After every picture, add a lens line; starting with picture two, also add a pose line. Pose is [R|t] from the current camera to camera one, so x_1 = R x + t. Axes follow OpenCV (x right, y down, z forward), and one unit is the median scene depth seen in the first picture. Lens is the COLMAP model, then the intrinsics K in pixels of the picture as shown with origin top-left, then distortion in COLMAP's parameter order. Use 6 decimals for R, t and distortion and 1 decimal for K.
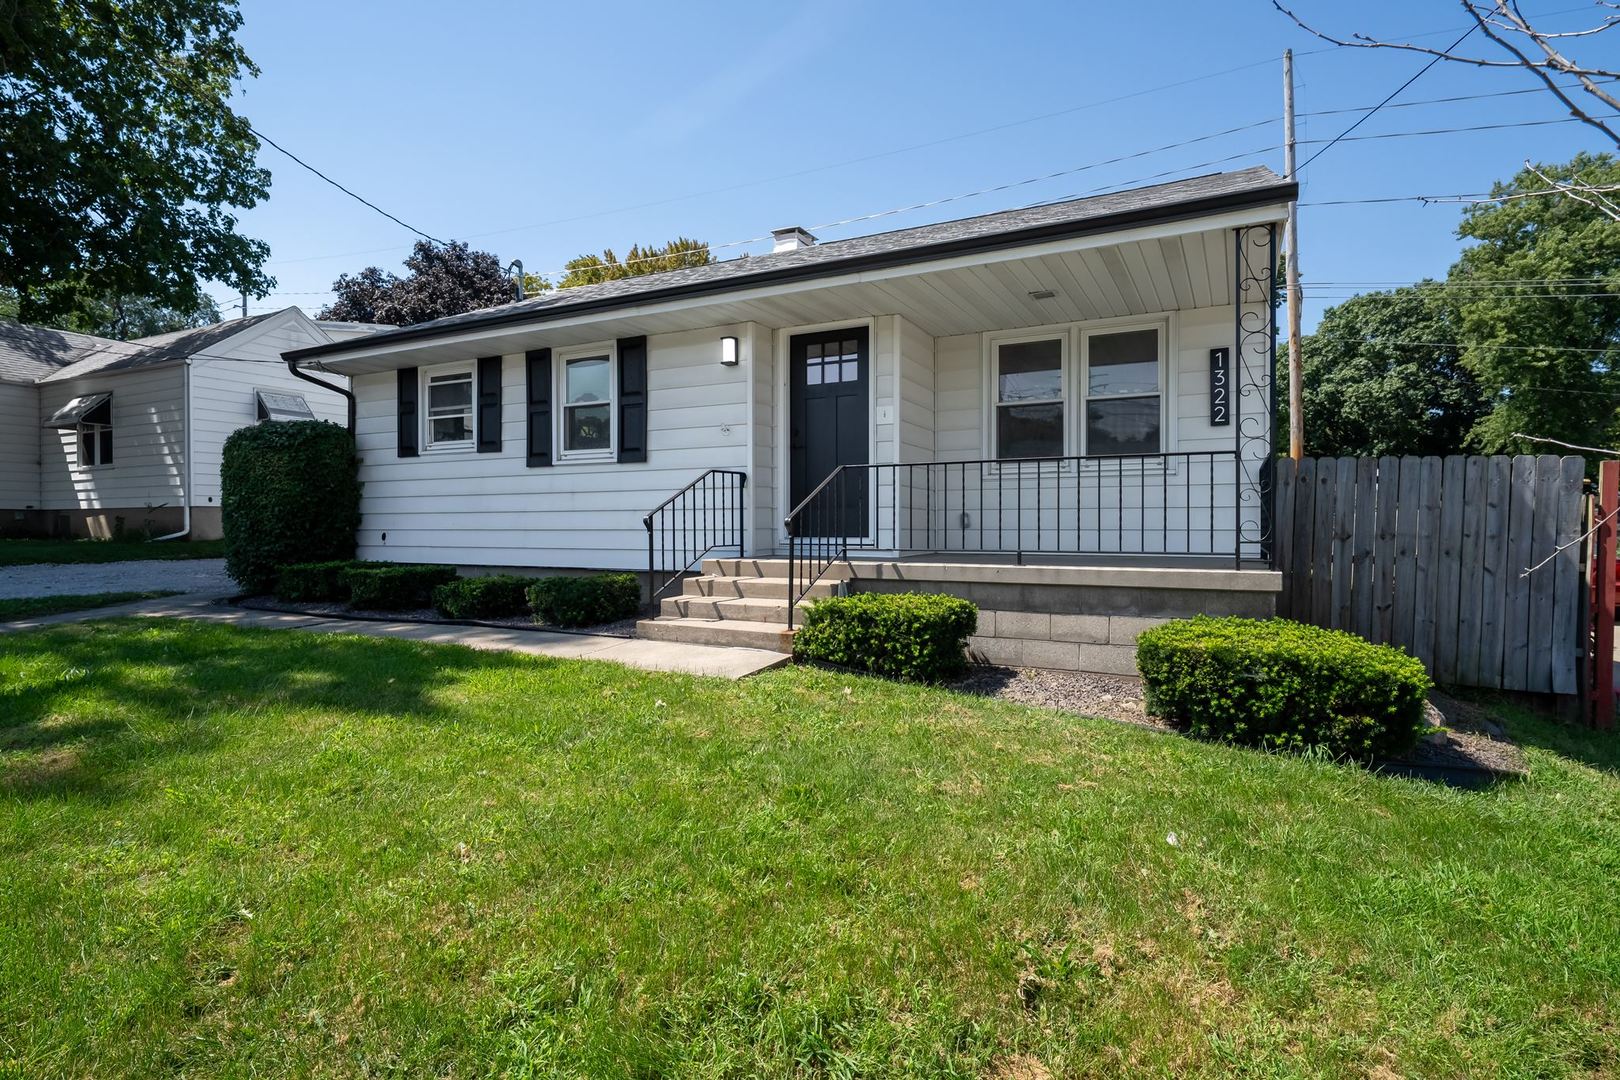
lens RADIAL K [[833.4, 0, 809.8], [0, 833.4, 535.0], [0, 0, 1]] dist [0.000573, 0.003330]
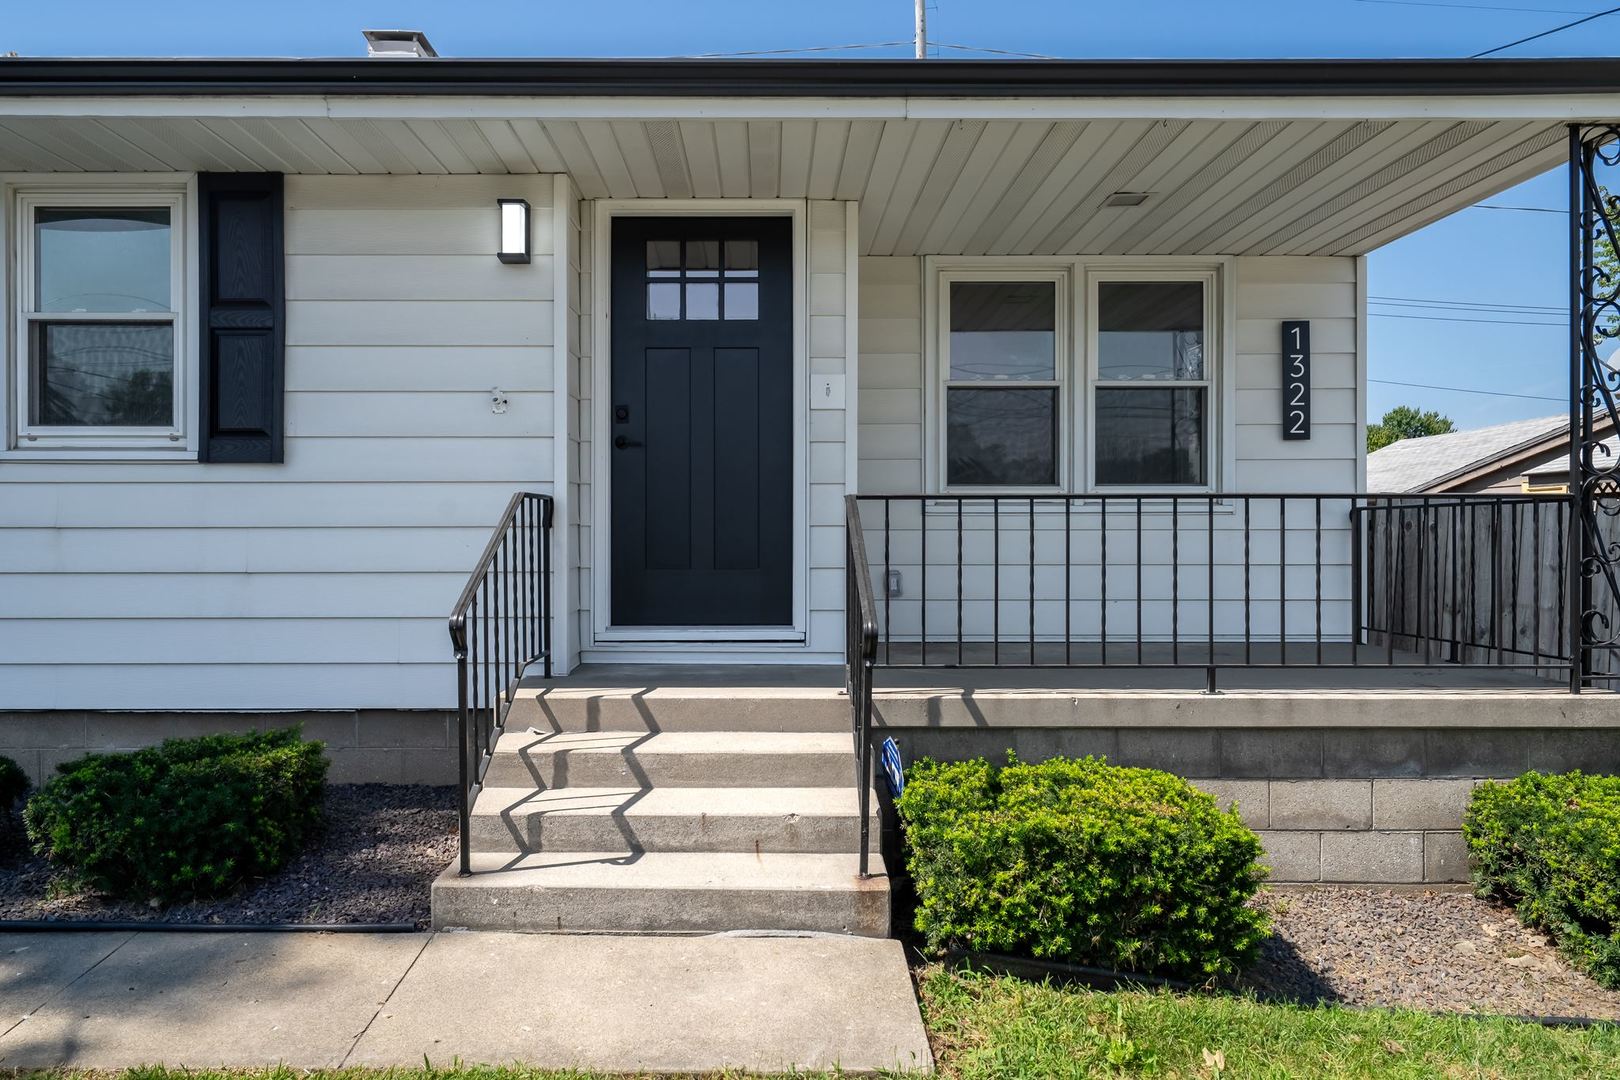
lens RADIAL K [[1126.7, 0, 762.4], [0, 1126.7, 544.1], [0, 0, 1]] dist [-0.000028, -0.003425]
pose [[0.886451, -0.001354, 0.462820, -0.263761], [0.004099, 0.999979, -0.004924, -0.044031], [-0.462804, 0.006261, 0.886439, 0.385438]]
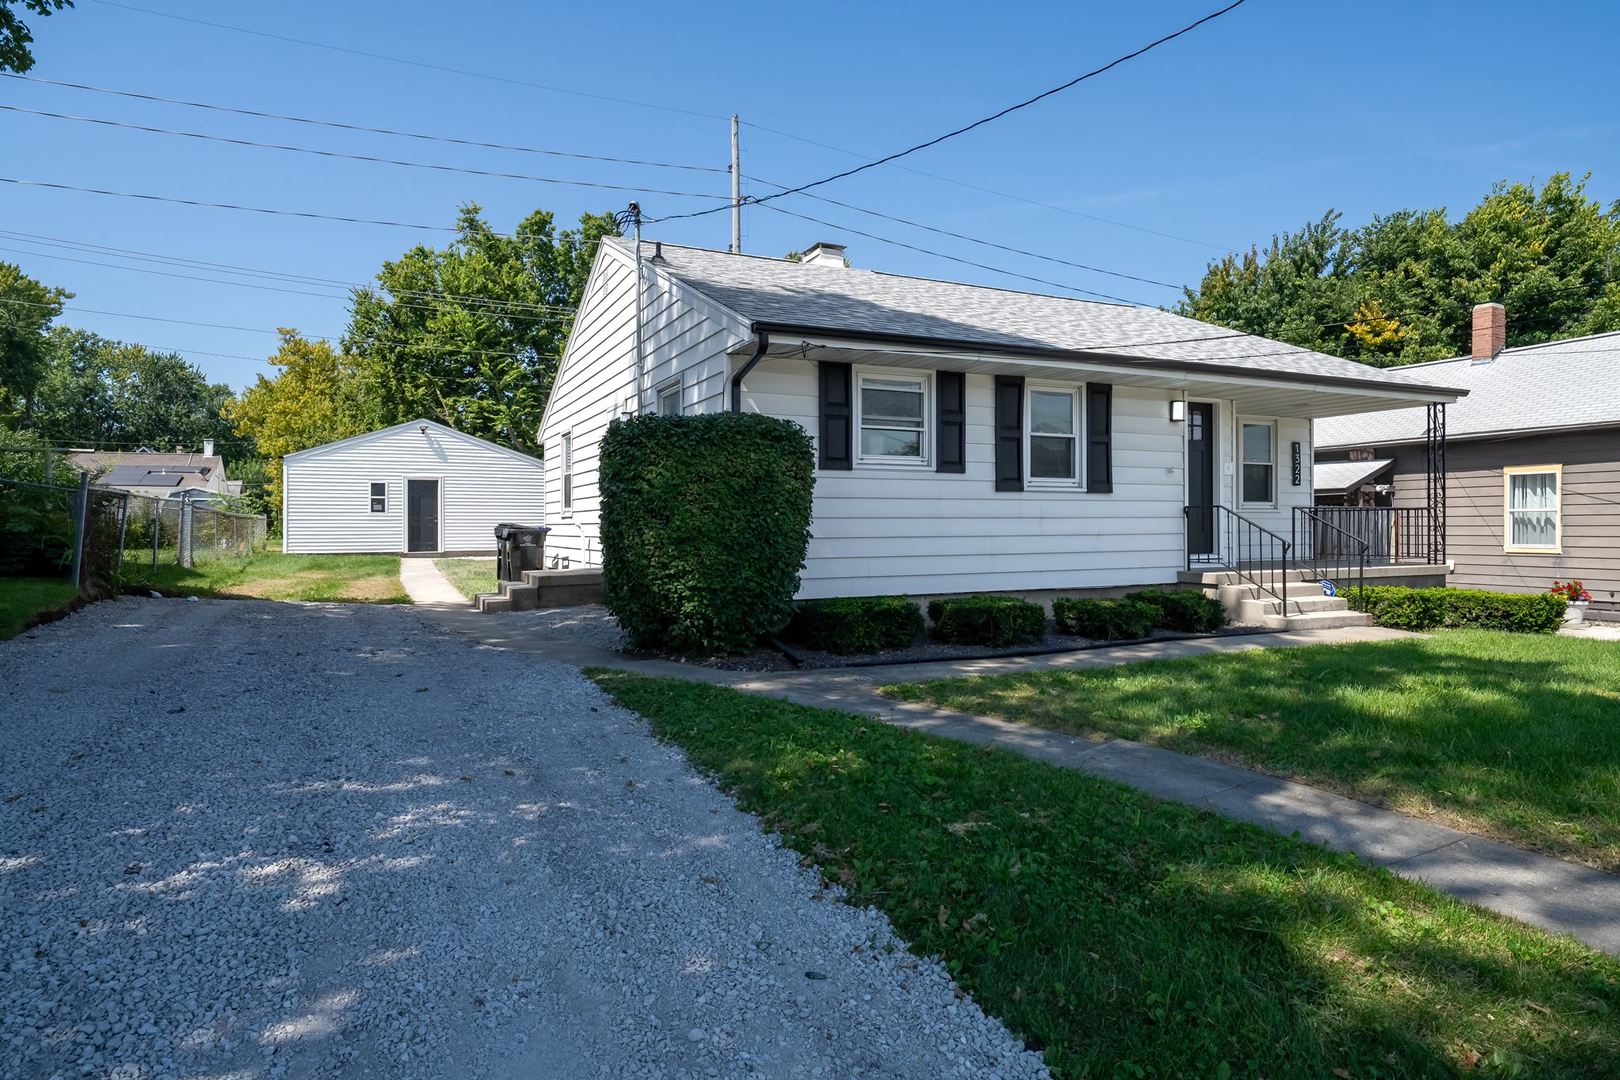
lens RADIAL K [[918.2, 0, 817.1], [0, 918.2, 540.6], [0, 0, 1]] dist [-0.005274, -0.000845]
pose [[0.596995, -0.013875, 0.802125, -1.570239], [0.013603, 0.999882, 0.007172, -0.038770], [-0.802130, 0.006629, 0.597113, 0.606432]]
